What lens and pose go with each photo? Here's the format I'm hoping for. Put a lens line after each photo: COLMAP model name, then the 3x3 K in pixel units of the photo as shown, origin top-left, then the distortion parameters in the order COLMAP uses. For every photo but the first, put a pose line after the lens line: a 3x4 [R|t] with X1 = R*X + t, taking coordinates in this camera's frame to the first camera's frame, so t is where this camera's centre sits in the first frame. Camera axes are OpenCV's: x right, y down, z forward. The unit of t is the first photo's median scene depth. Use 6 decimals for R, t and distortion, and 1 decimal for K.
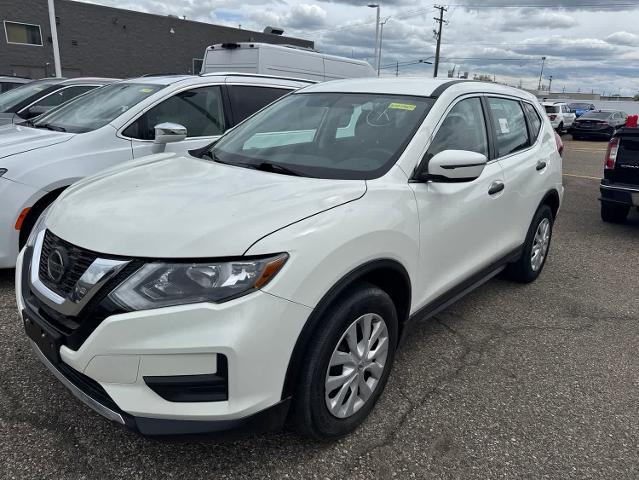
lens RADIAL K [[457.6, 0, 322.6], [0, 457.6, 240.7], [0, 0, 1]] dist [0.028366, -0.027924]
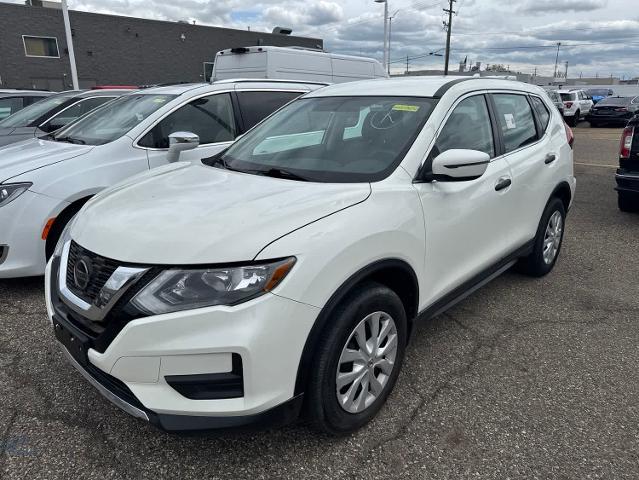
lens RADIAL K [[457.6, 0, 315.5], [0, 457.6, 239.2], [0, 0, 1]] dist [0.028366, -0.027924]
pose [[0.998345, -0.030755, -0.048587, 0.012215], [0.030874, 0.999522, 0.001700, -0.007546], [0.048511, -0.003197, 0.998818, -0.027511]]
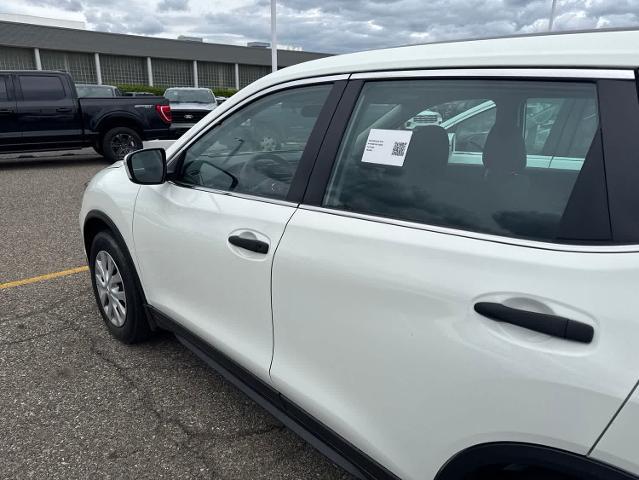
lens RADIAL K [[457.6, 0, 322.4], [0, 457.6, 242.1], [0, 0, 1]] dist [0.028366, -0.027924]
pose [[-0.094969, 0.253191, -0.962744, 0.896772], [-0.314651, 0.909899, 0.270332, -0.291042], [0.944445, 0.328601, -0.006745, 1.072027]]
